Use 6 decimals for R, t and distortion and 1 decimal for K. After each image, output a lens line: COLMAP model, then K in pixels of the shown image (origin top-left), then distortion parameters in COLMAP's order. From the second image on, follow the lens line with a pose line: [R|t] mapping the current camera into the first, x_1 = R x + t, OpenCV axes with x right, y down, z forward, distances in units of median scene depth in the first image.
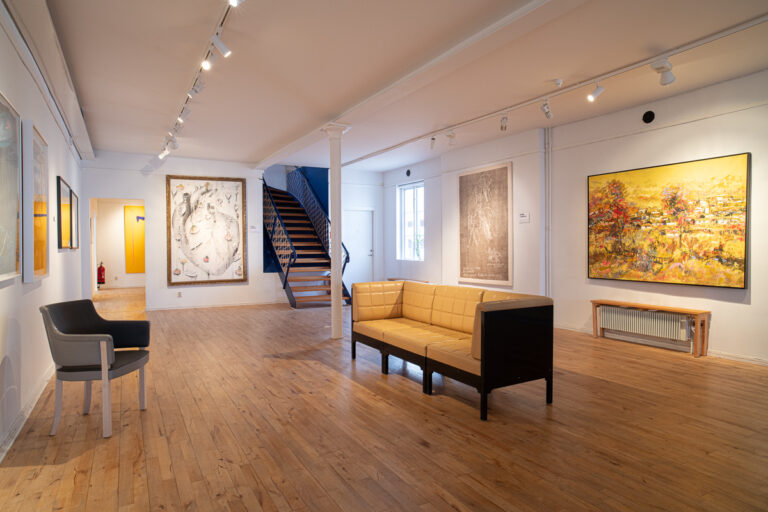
lens RADIAL K [[476.4, 0, 384.0], [0, 476.4, 256.0], [0, 0, 1]] dist [-0.083511, 0.085397]
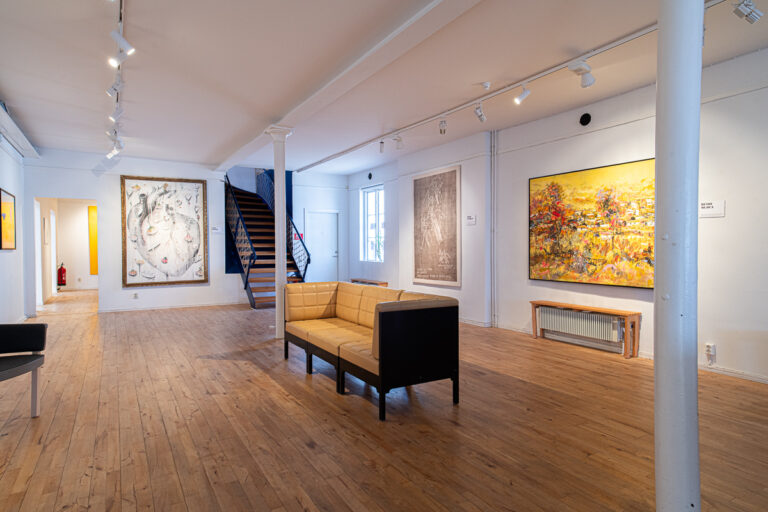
lens RADIAL K [[462.9, 0, 384.0], [0, 462.9, 256.0], [0, 0, 1]] dist [0.031125, 0.024068]
pose [[0.999846, 0.000954, 0.017500, 0.105781], [-0.000911, 0.999997, -0.002476, -0.000463], [-0.017503, 0.002459, 0.999844, 0.001382]]
